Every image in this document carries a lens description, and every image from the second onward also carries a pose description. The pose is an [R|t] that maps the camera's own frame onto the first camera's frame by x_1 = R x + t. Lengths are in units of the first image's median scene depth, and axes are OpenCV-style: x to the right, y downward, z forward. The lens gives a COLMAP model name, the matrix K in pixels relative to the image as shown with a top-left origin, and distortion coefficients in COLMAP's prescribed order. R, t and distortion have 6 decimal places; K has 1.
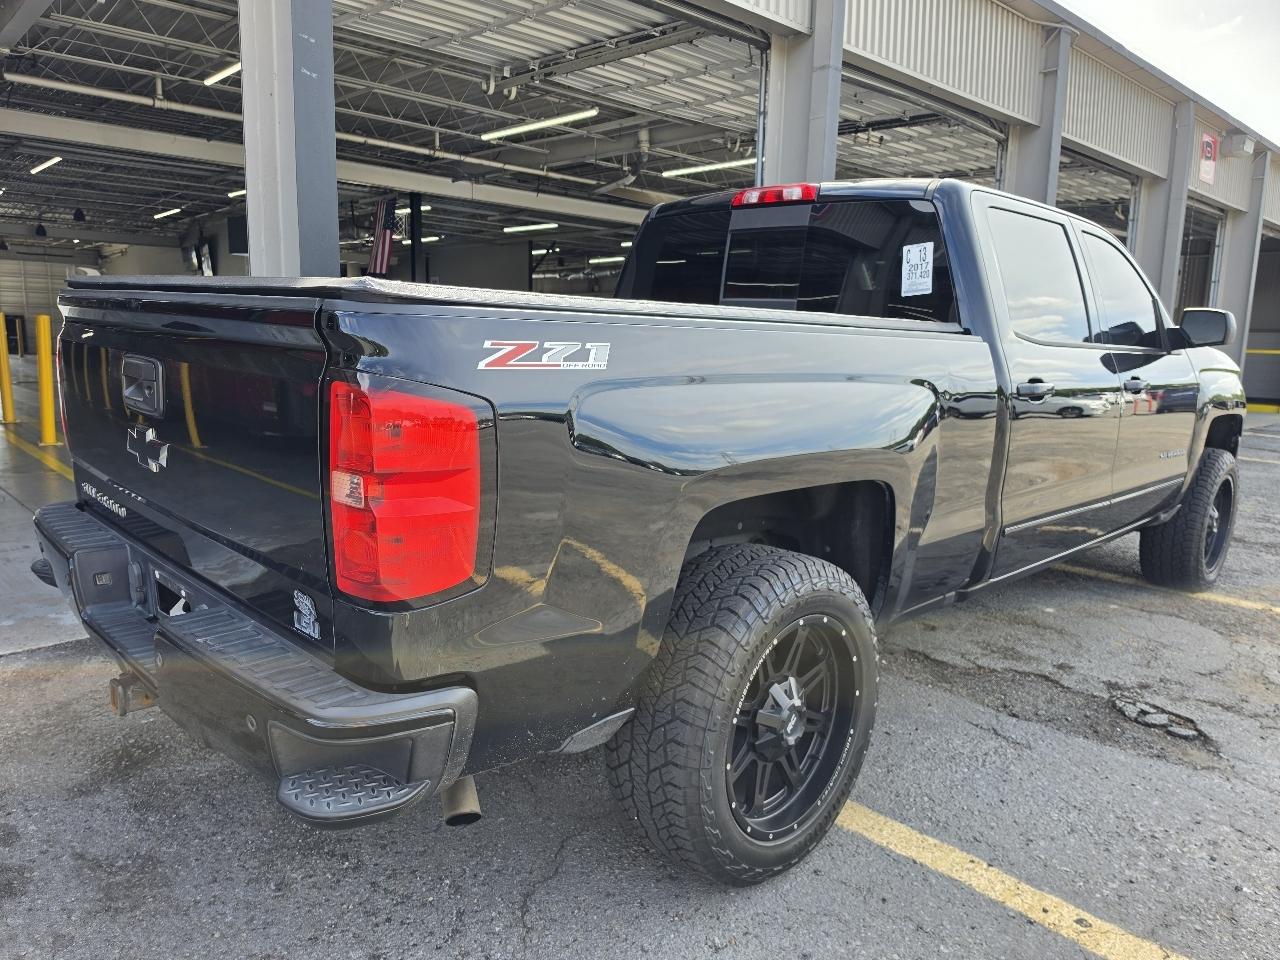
lens RADIAL K [[892.6, 0, 634.6], [0, 892.6, 492.5], [0, 0, 1]] dist [0.016336, -0.019229]
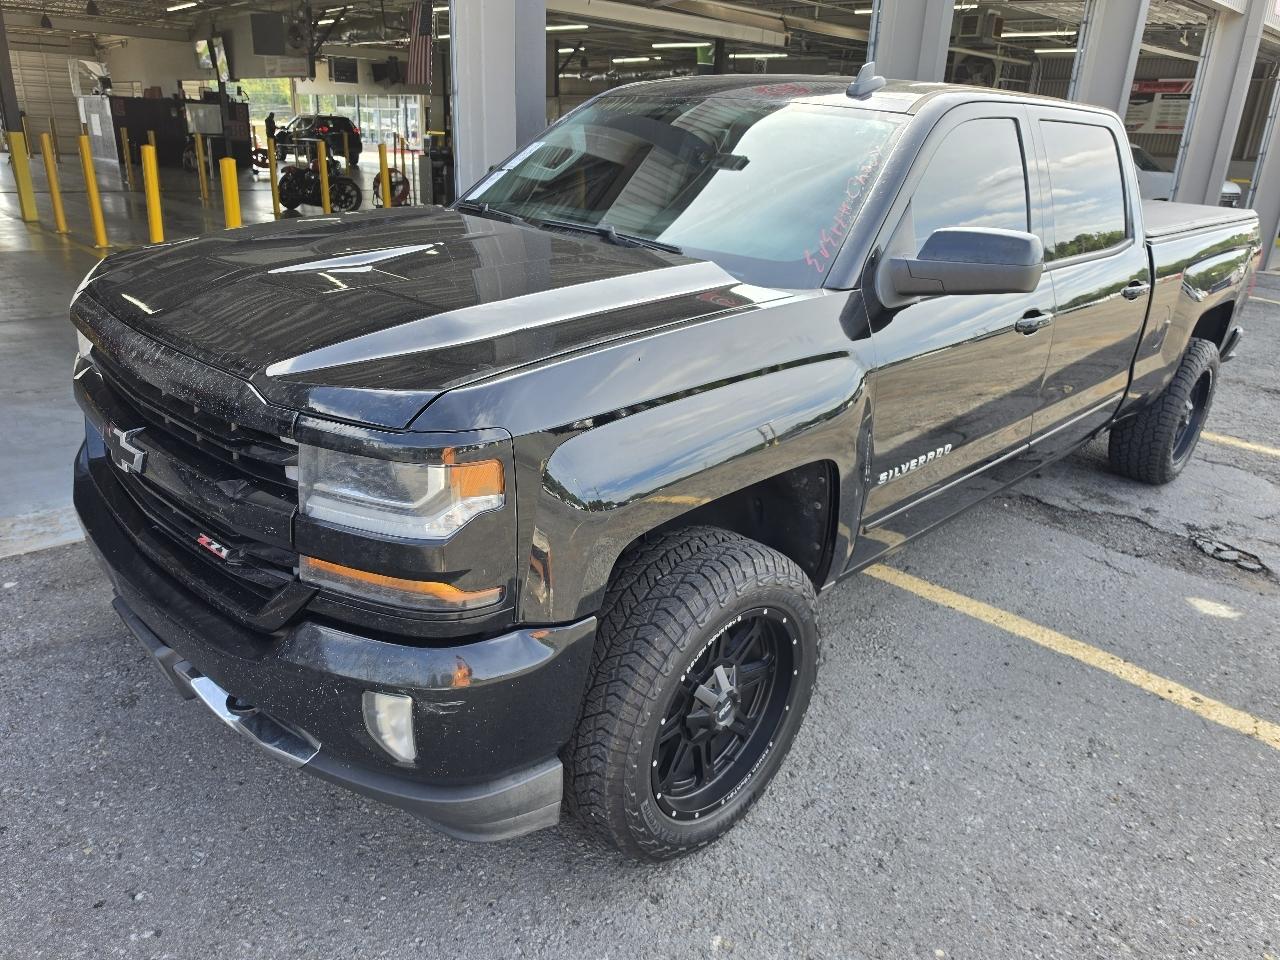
lens RADIAL K [[892.6, 0, 642.3], [0, 892.6, 479.3], [0, 0, 1]] dist [0.016336, -0.019229]
pose [[0.999773, 0.014750, 0.015404, -0.265401], [-0.017463, 0.980795, 0.194259, -0.083308], [-0.012243, -0.194484, 0.980829, -0.211556]]
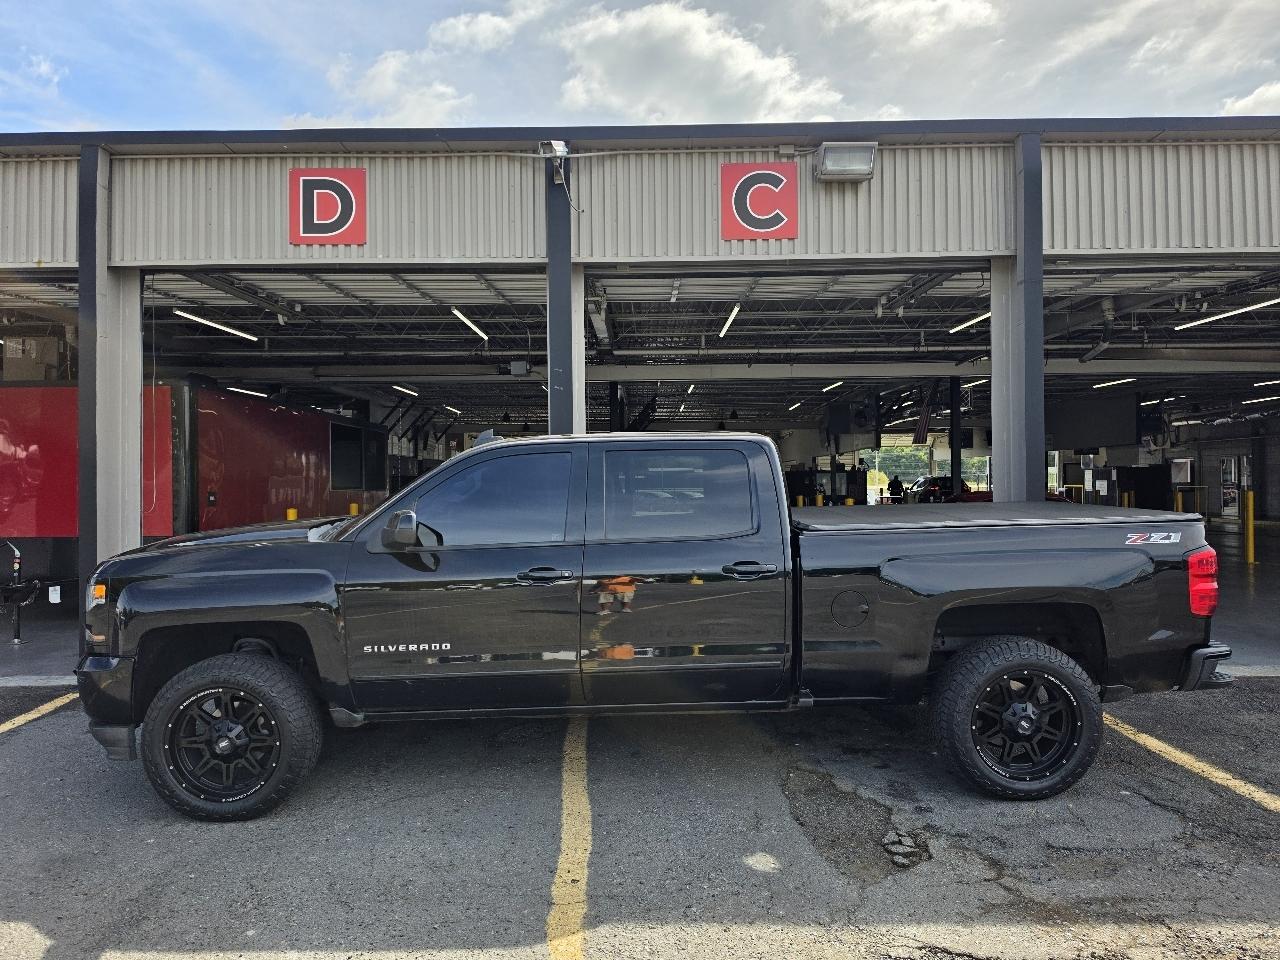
lens RADIAL K [[892.6, 0, 641.6], [0, 892.6, 480.5], [0, 0, 1]] dist [0.016336, -0.019229]
pose [[0.727984, -0.036989, -0.684596, 1.153993], [-0.088113, 0.985215, -0.146929, -0.028091], [0.679908, 0.167284, 0.713961, -0.180419]]
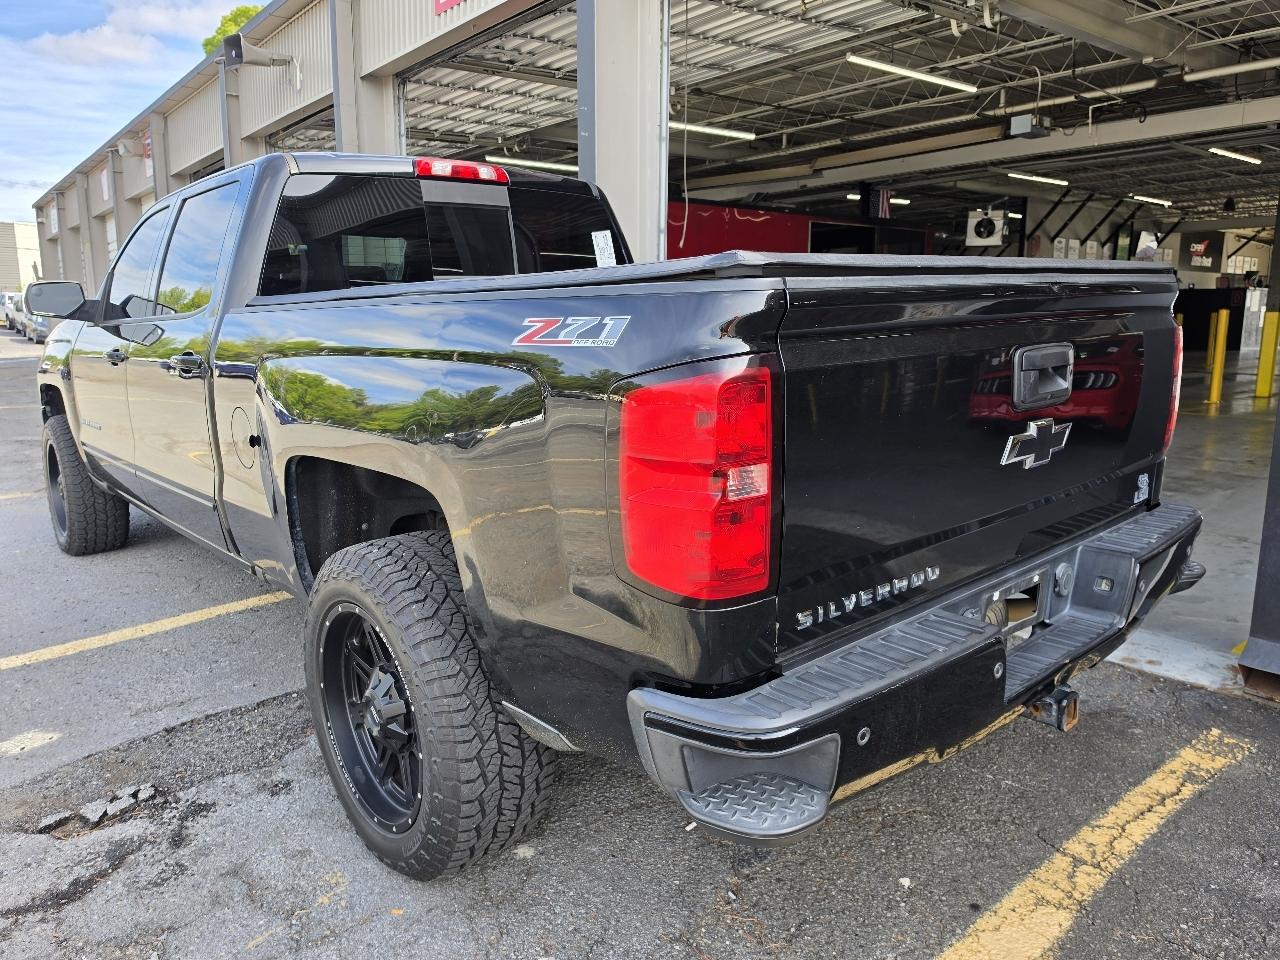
lens RADIAL K [[892.6, 0, 635.9], [0, 892.6, 491.6], [0, 0, 1]] dist [0.016336, -0.019229]
pose [[-0.065621, 0.169621, -0.983322, 1.234041], [-0.169852, 0.969166, 0.178514, -0.218722], [0.983282, 0.178733, -0.034787, 1.405289]]
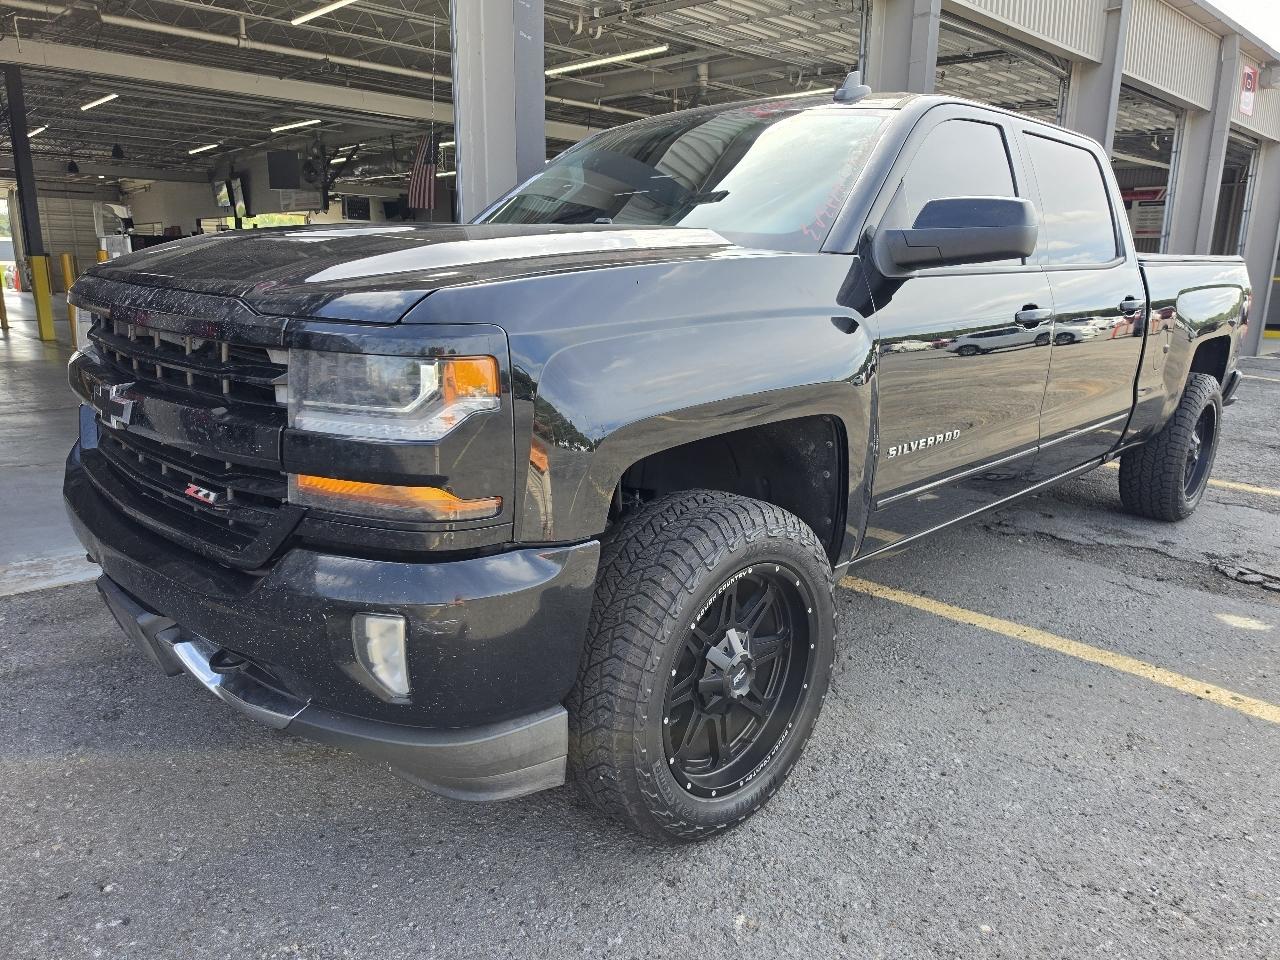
lens RADIAL K [[892.6, 0, 649.7], [0, 892.6, 491.9], [0, 0, 1]] dist [0.016336, -0.019229]
pose [[0.999830, -0.012098, 0.013930, -0.261383], [0.011080, 0.997417, 0.070962, 0.036664], [-0.014752, -0.070795, 0.997382, -0.209617]]
